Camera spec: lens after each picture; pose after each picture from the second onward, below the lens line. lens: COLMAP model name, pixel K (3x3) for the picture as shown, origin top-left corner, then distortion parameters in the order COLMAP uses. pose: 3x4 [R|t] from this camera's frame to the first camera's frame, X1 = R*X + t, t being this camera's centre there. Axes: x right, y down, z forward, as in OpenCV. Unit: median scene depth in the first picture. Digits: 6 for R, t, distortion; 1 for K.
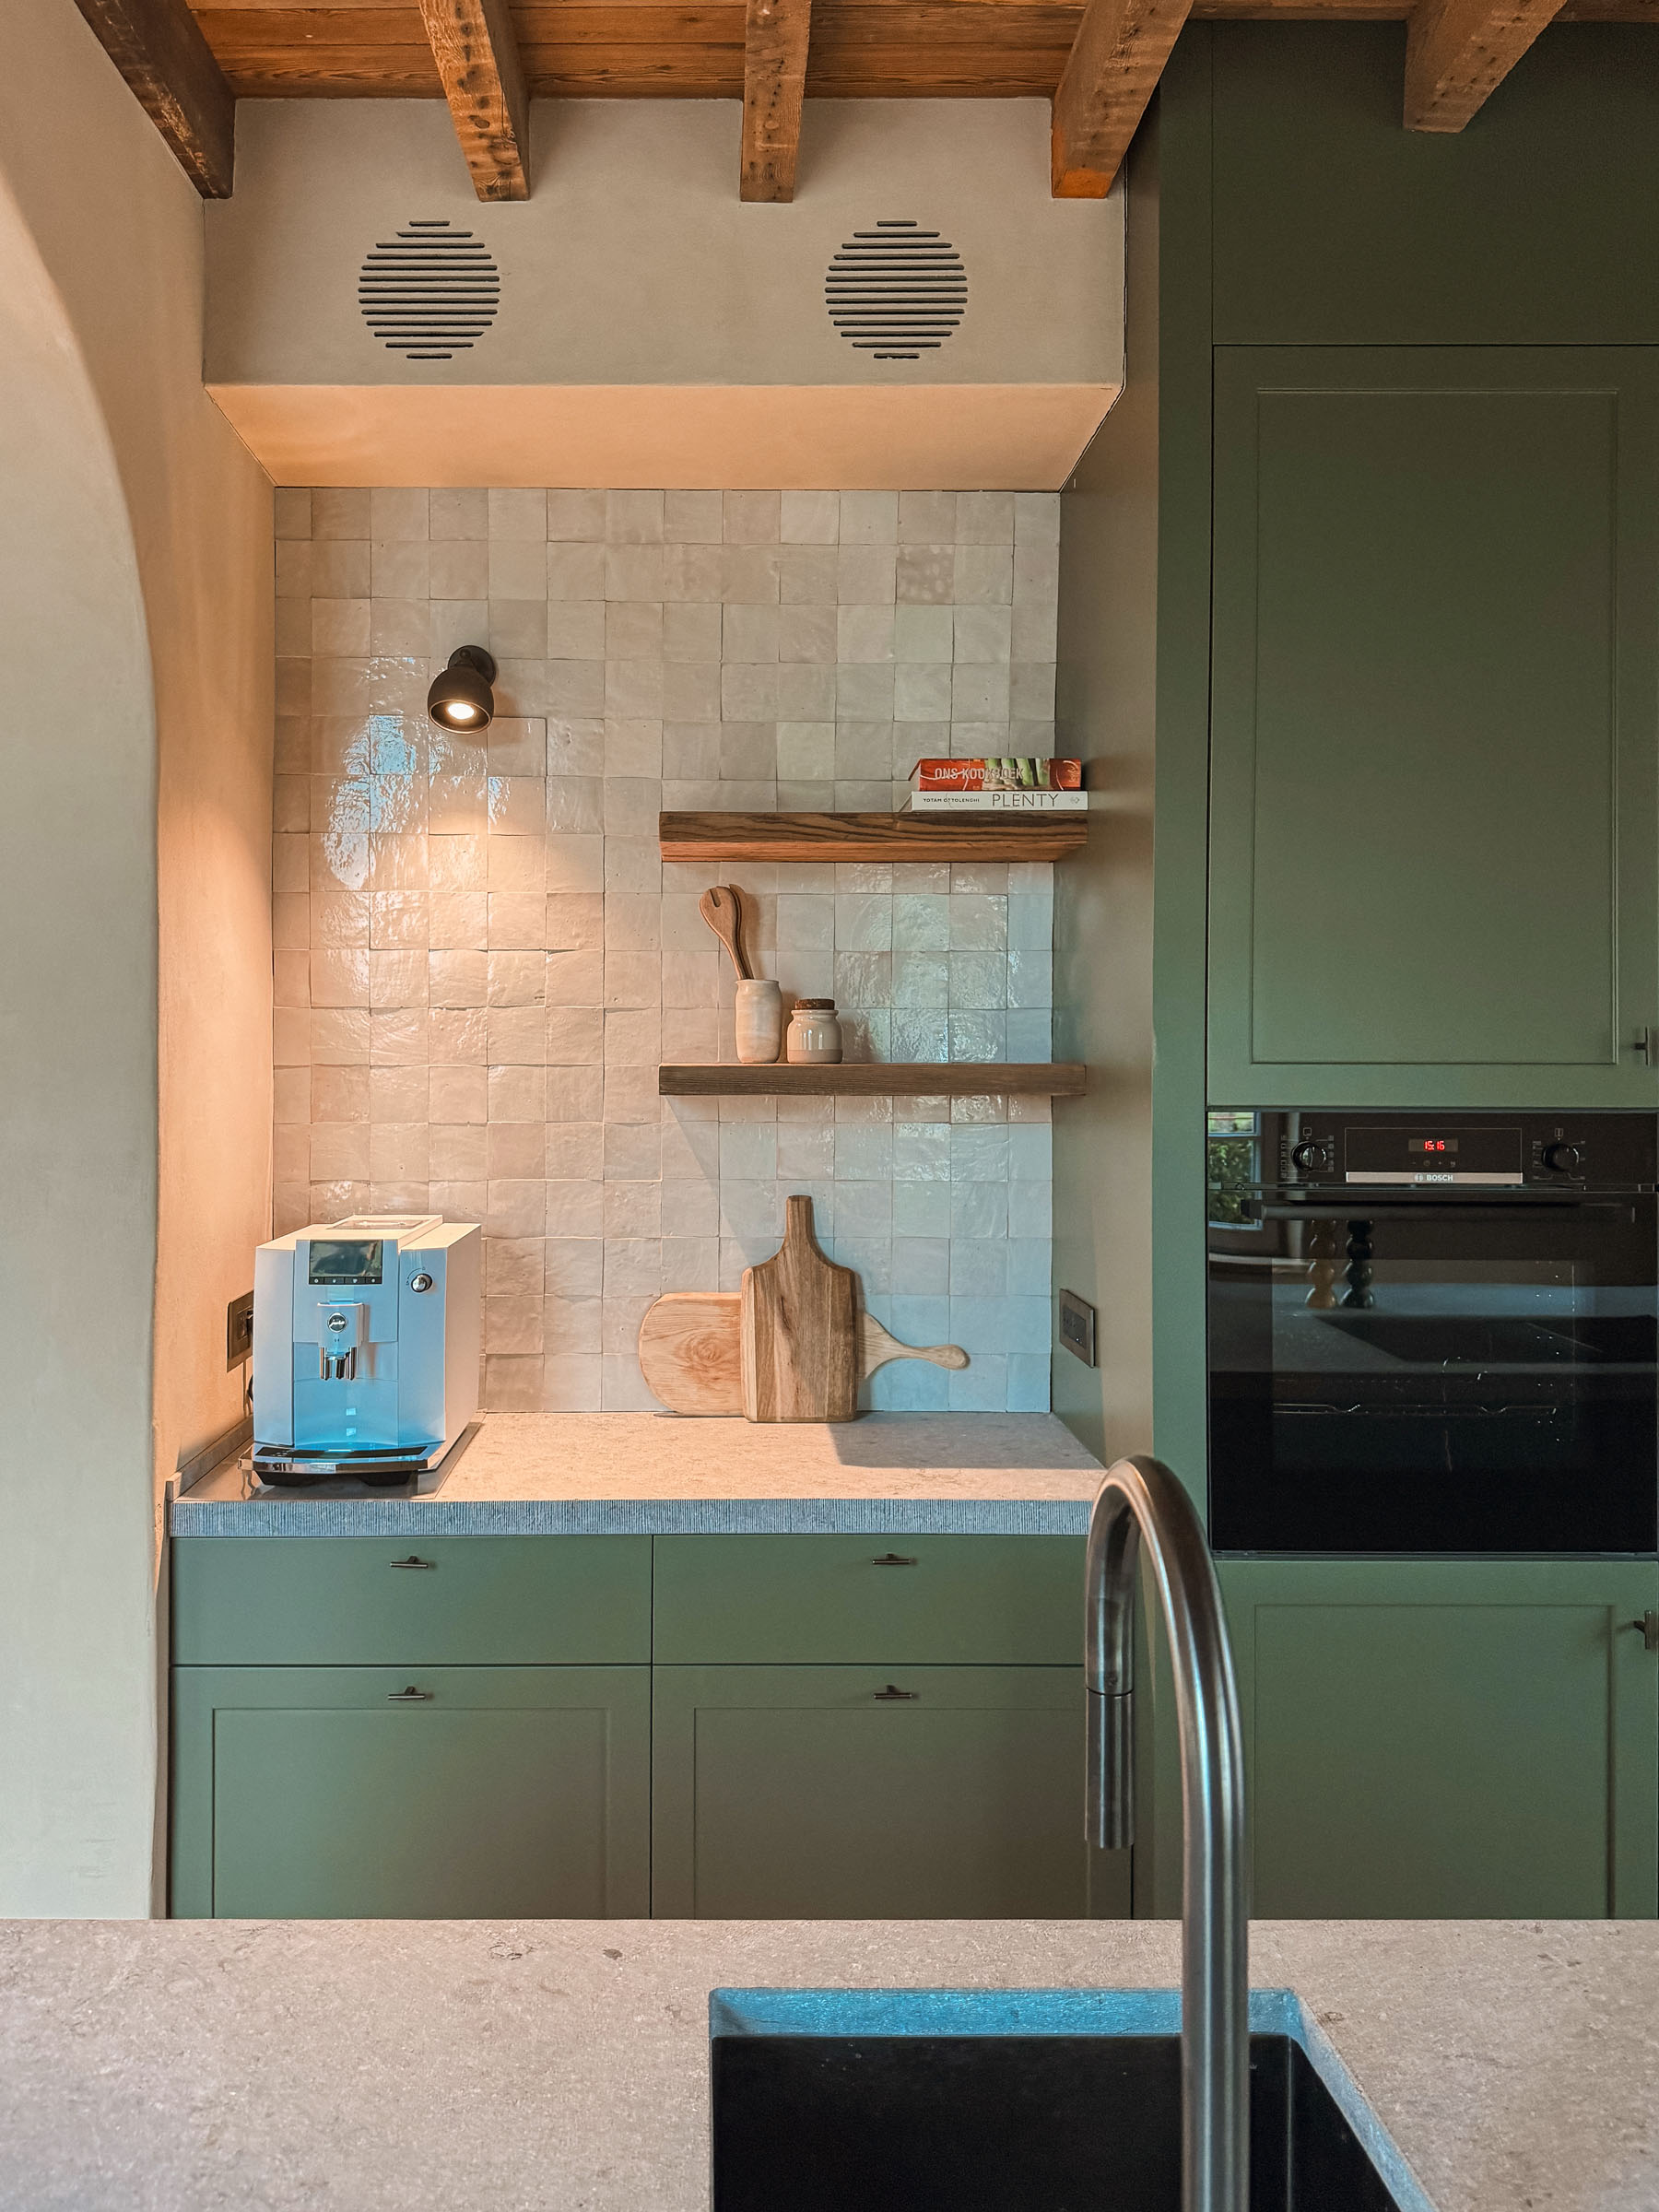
lens RADIAL K [[1663.2, 0, 832.2], [0, 1663.2, 1122.3], [0, 0, 1]] dist [0.042492, -0.073109]
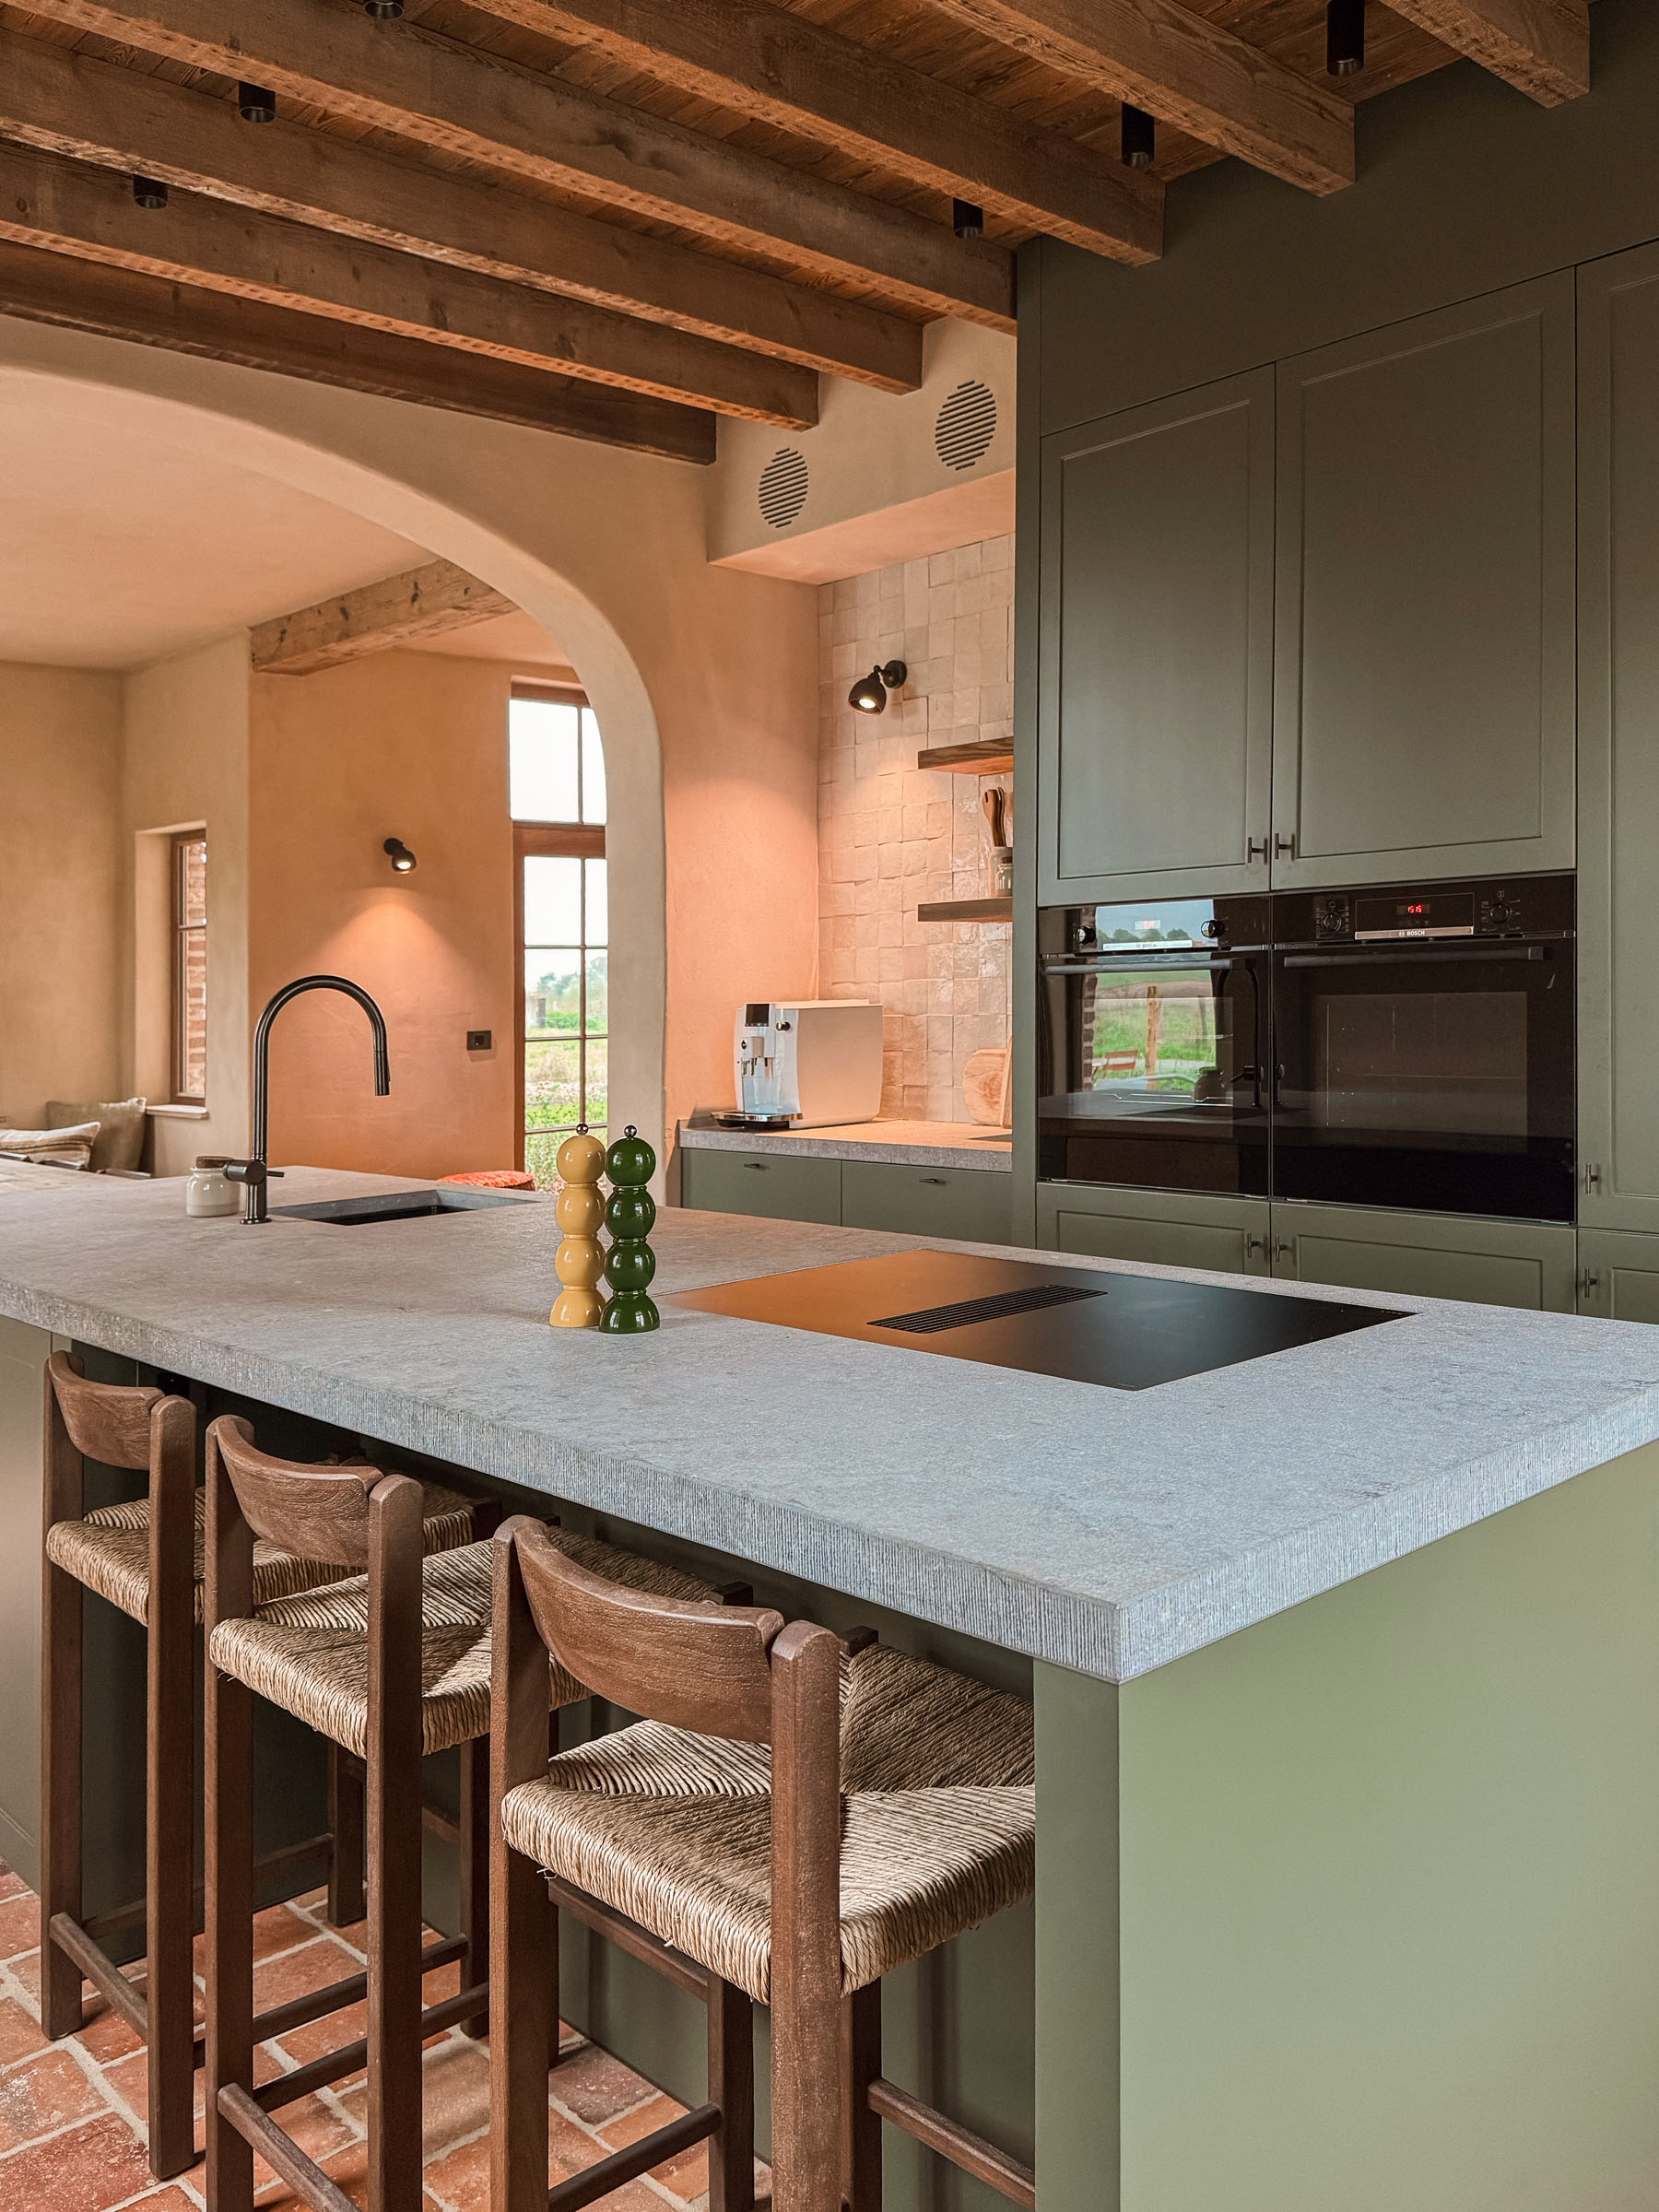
lens RADIAL K [[1783.8, 0, 851.9], [0, 1783.8, 1094.9], [0, 0, 1]] dist [0.044992, -0.092585]
pose [[0.669068, 0.025718, -0.742756, 1.093471], [-0.004541, 0.999524, 0.030518, 0.095586], [0.743187, -0.017046, 0.668866, -0.236546]]
